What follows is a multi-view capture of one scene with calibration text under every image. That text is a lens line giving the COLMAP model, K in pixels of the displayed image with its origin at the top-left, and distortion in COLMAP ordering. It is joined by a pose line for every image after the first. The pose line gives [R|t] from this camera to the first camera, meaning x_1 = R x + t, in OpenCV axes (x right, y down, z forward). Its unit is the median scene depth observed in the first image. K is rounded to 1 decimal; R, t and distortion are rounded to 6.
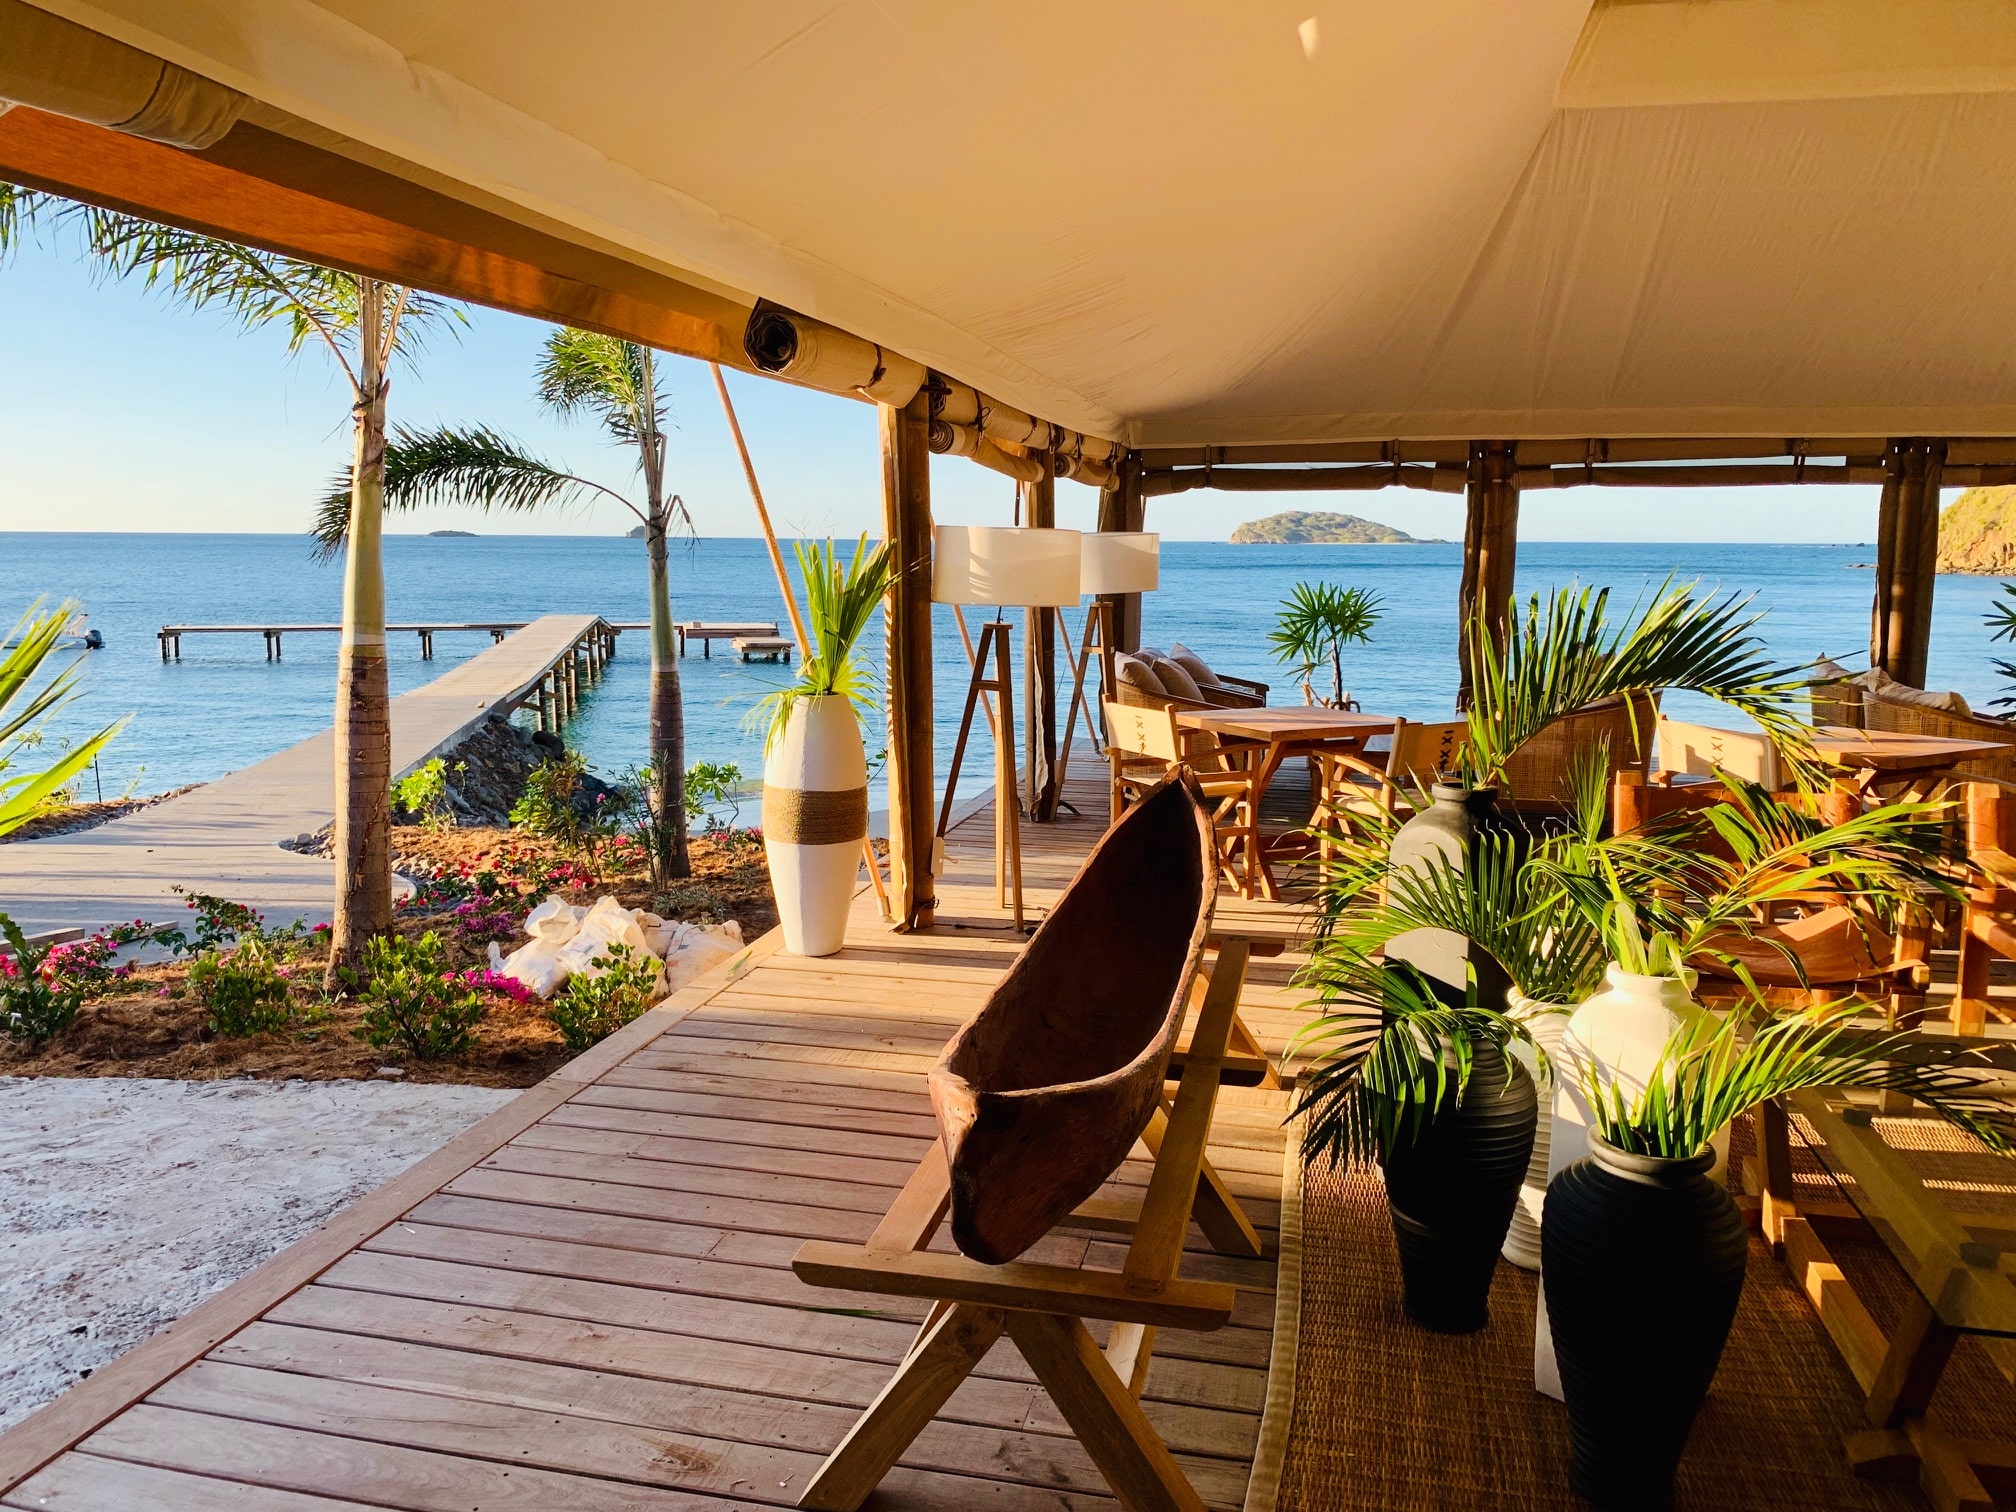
lens RADIAL K [[1538.2, 0, 971.3], [0, 1538.2, 748.1], [0, 0, 1]] dist [0.014811, 0.006240]
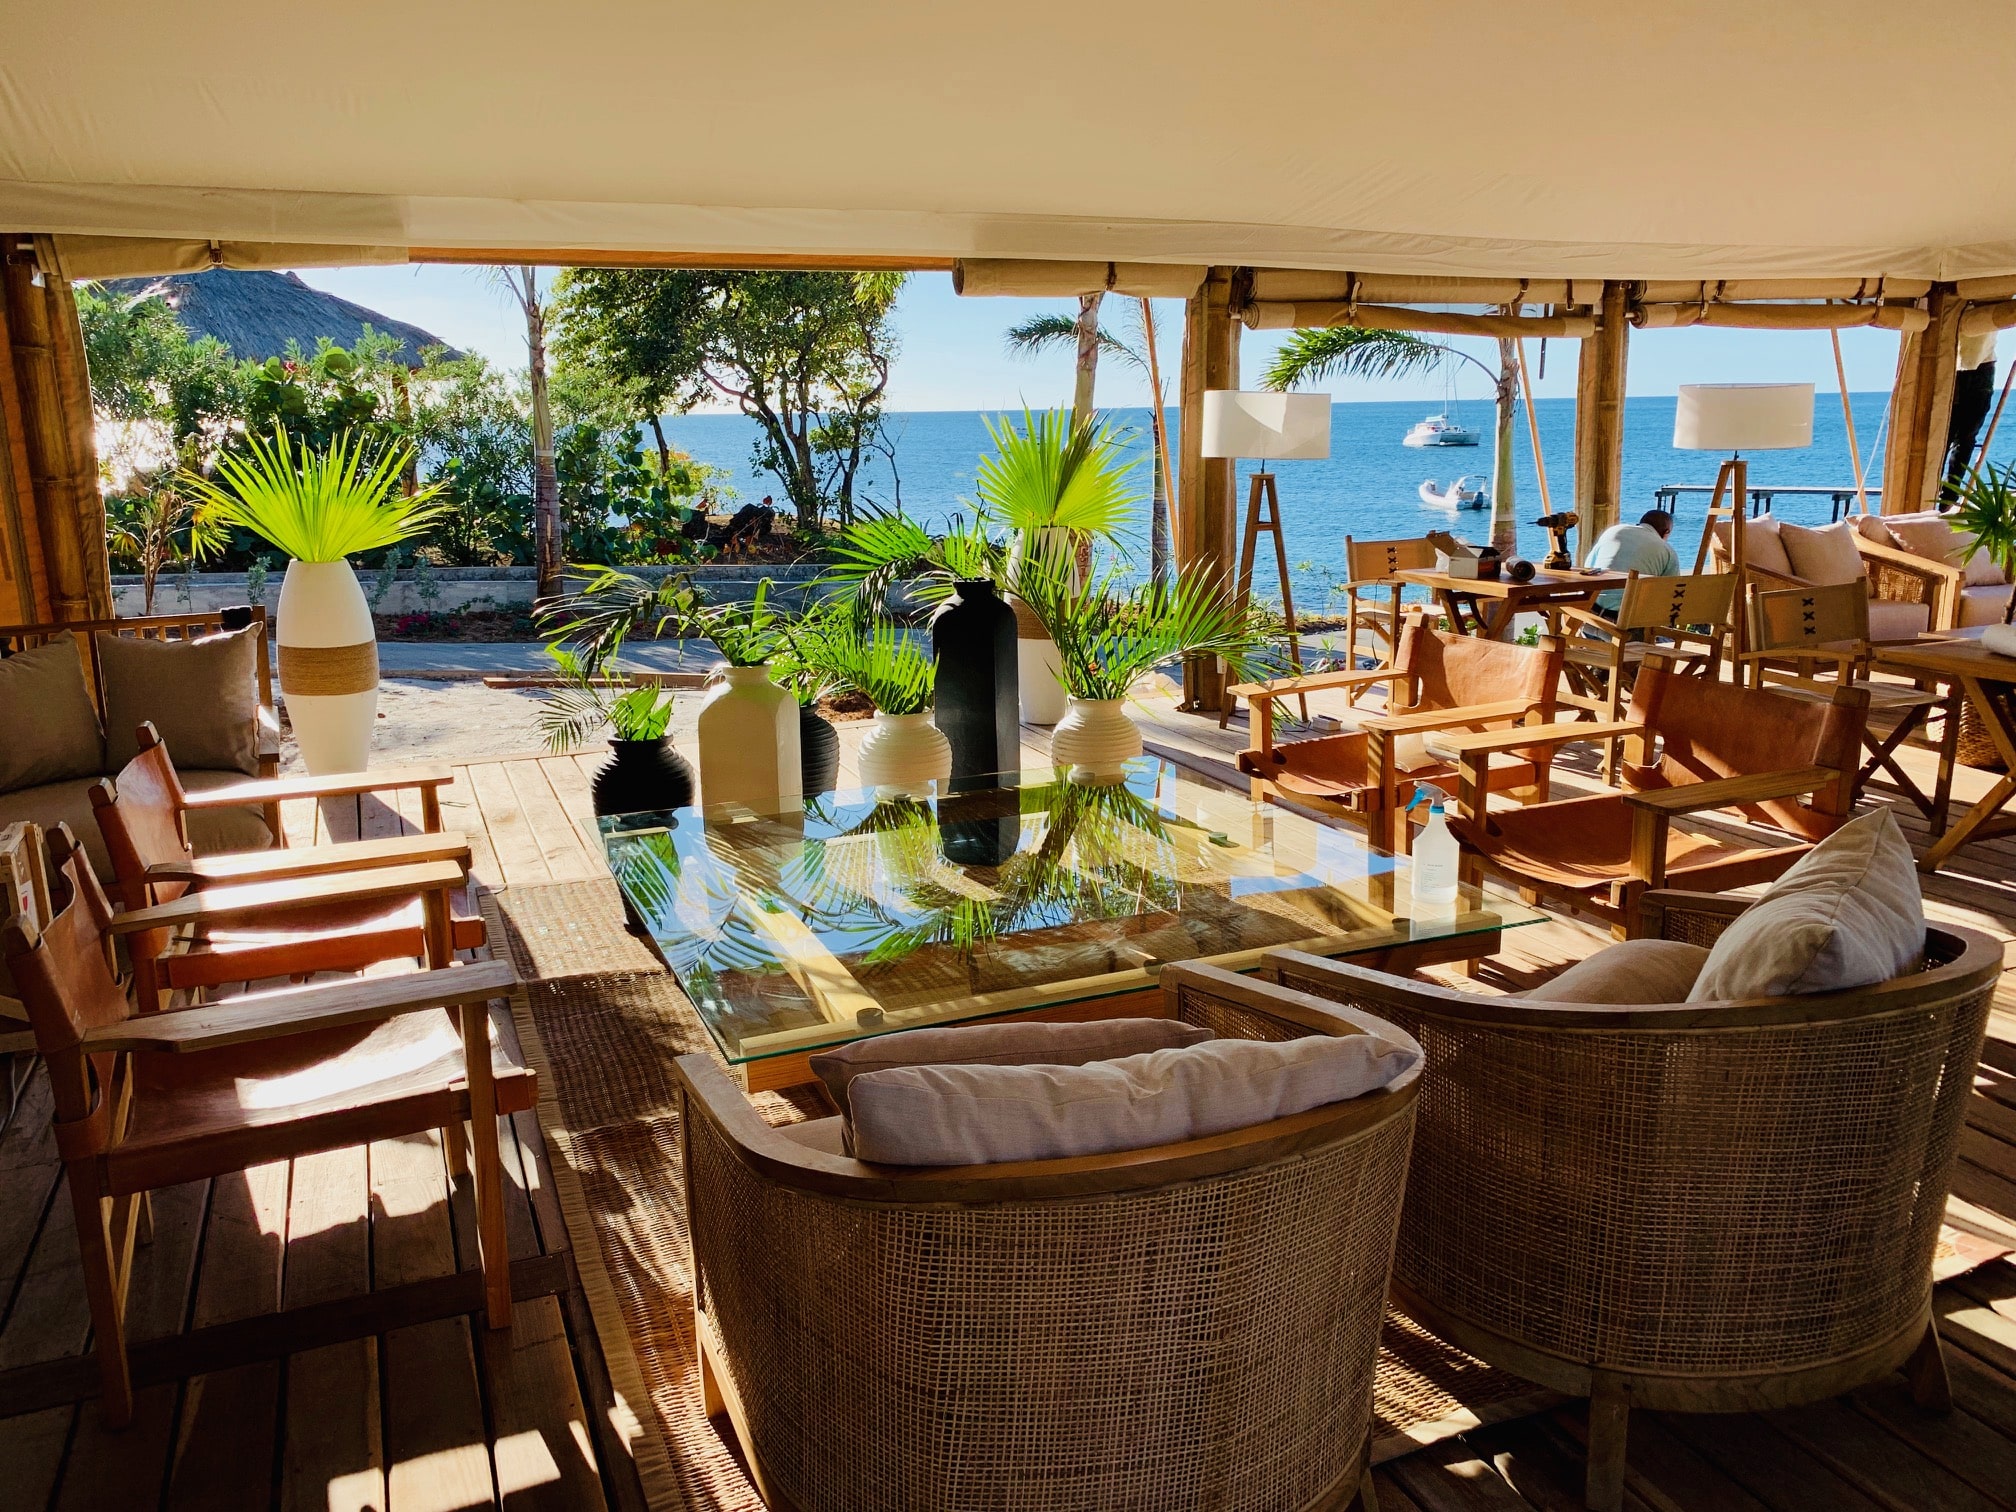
lens RADIAL K [[1538.2, 0, 1019.0], [0, 1538.2, 773.5], [0, 0, 1]] dist [0.014811, 0.006240]
pose [[0.598162, 0.168021, -0.783563, 0.552693], [-0.085822, 0.985581, 0.145825, -0.003953], [0.796766, -0.019980, 0.603957, 0.062151]]
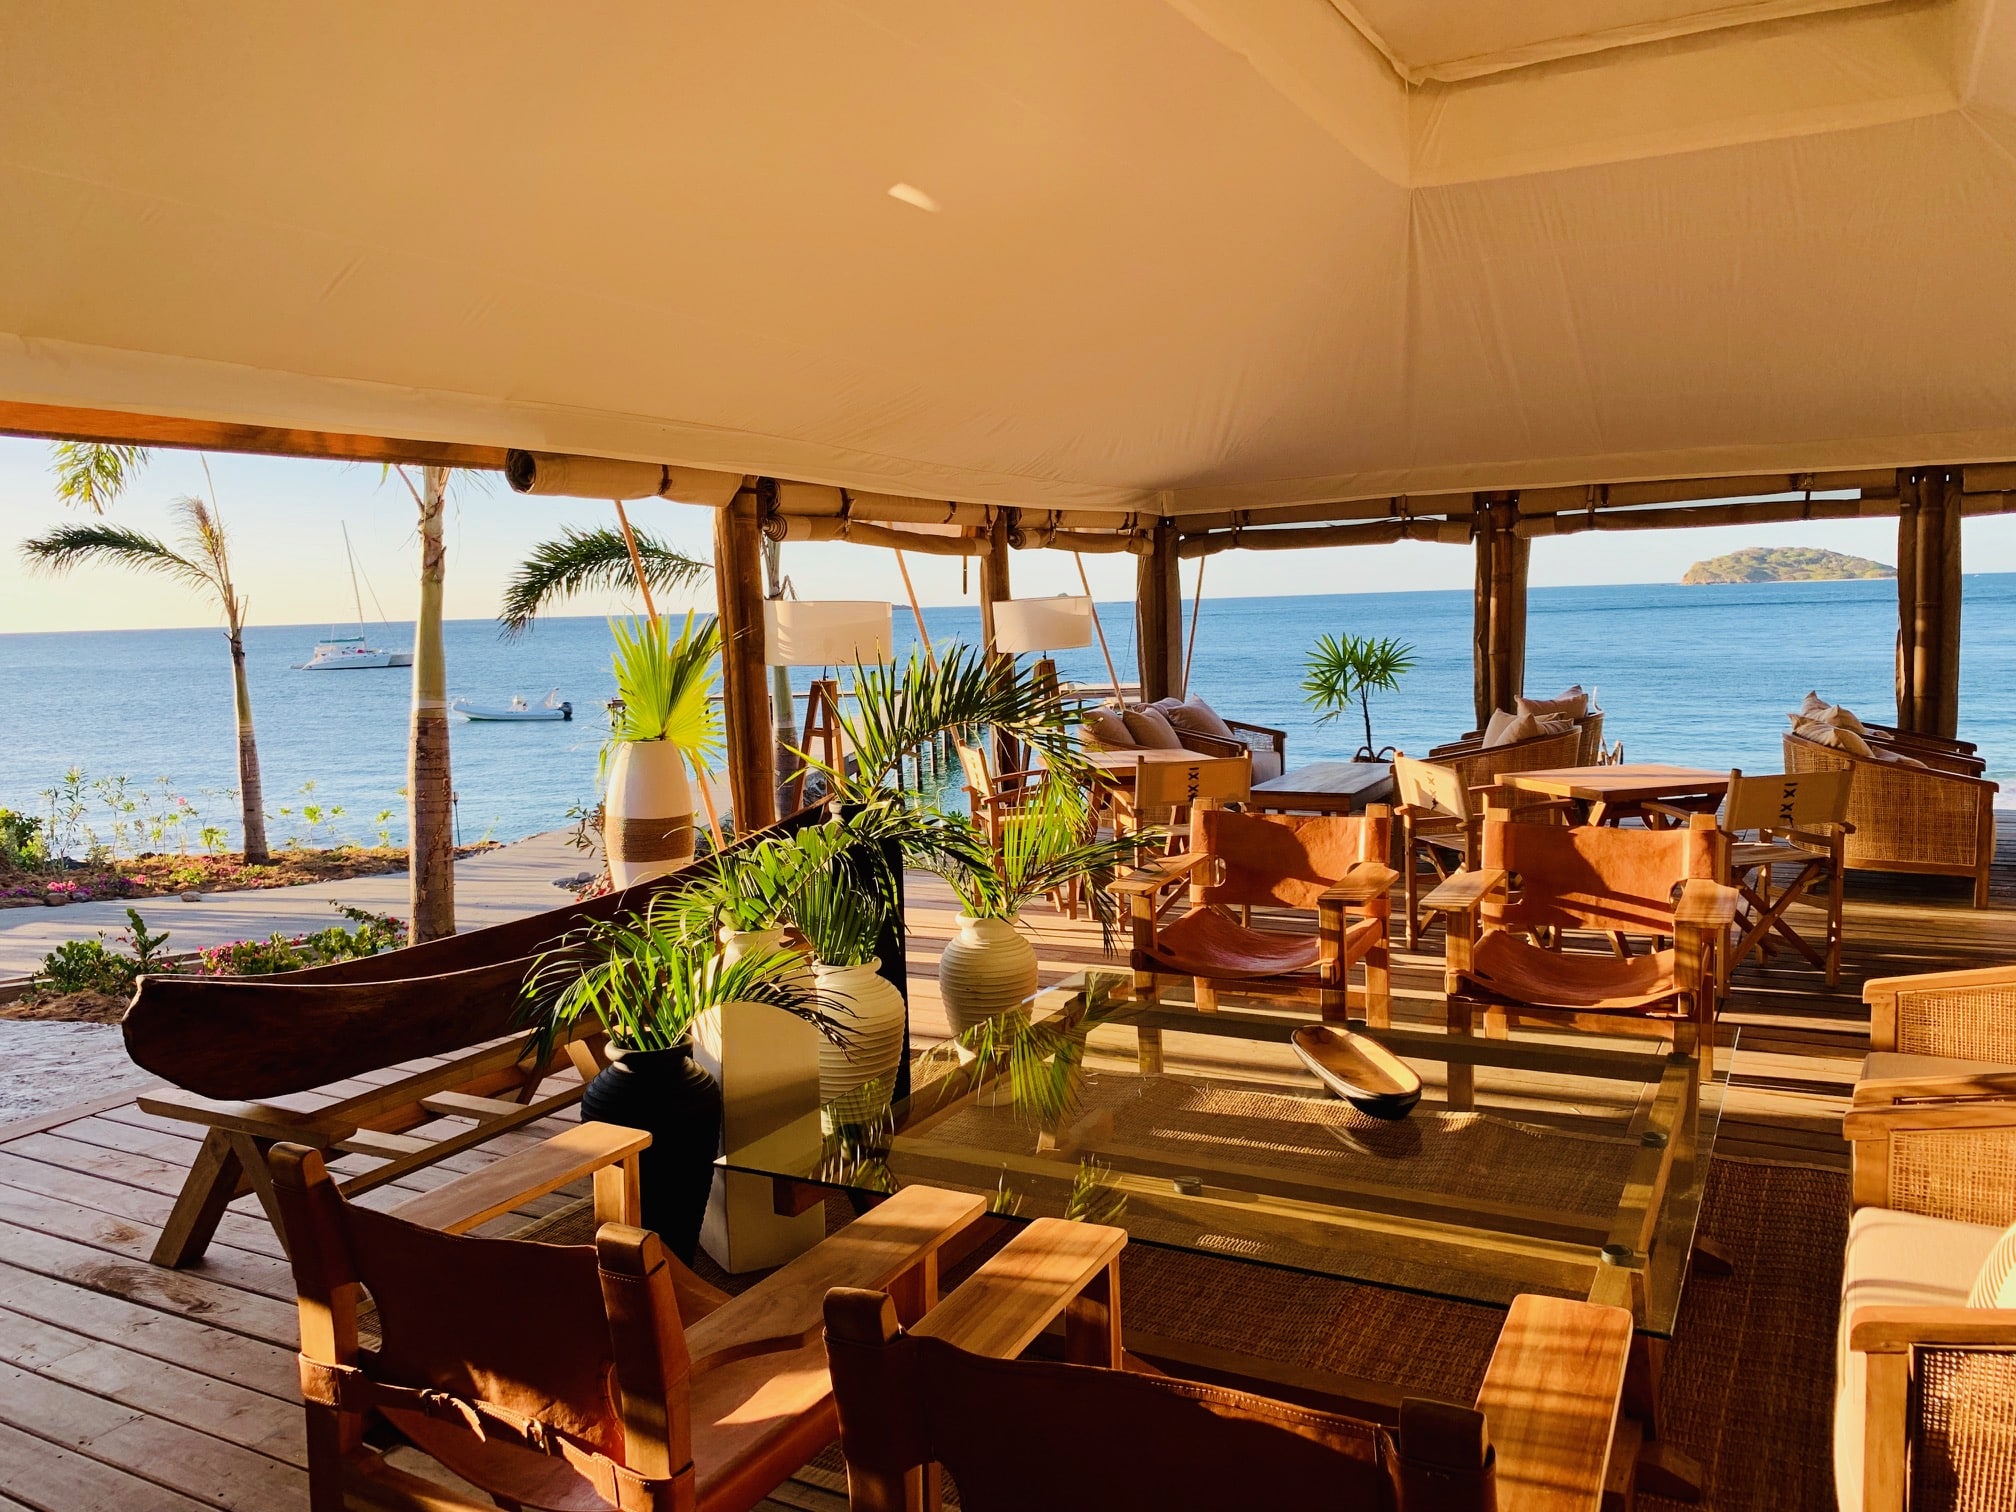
lens RADIAL K [[1538.2, 0, 993.1], [0, 1538.2, 750.8], [0, 0, 1]] dist [0.014811, 0.006240]
pose [[0.965529, -0.010546, -0.260080, 0.282113], [0.001006, 0.999323, -0.036786, 0.010920], [0.260292, 0.035256, 0.964886, -0.073058]]
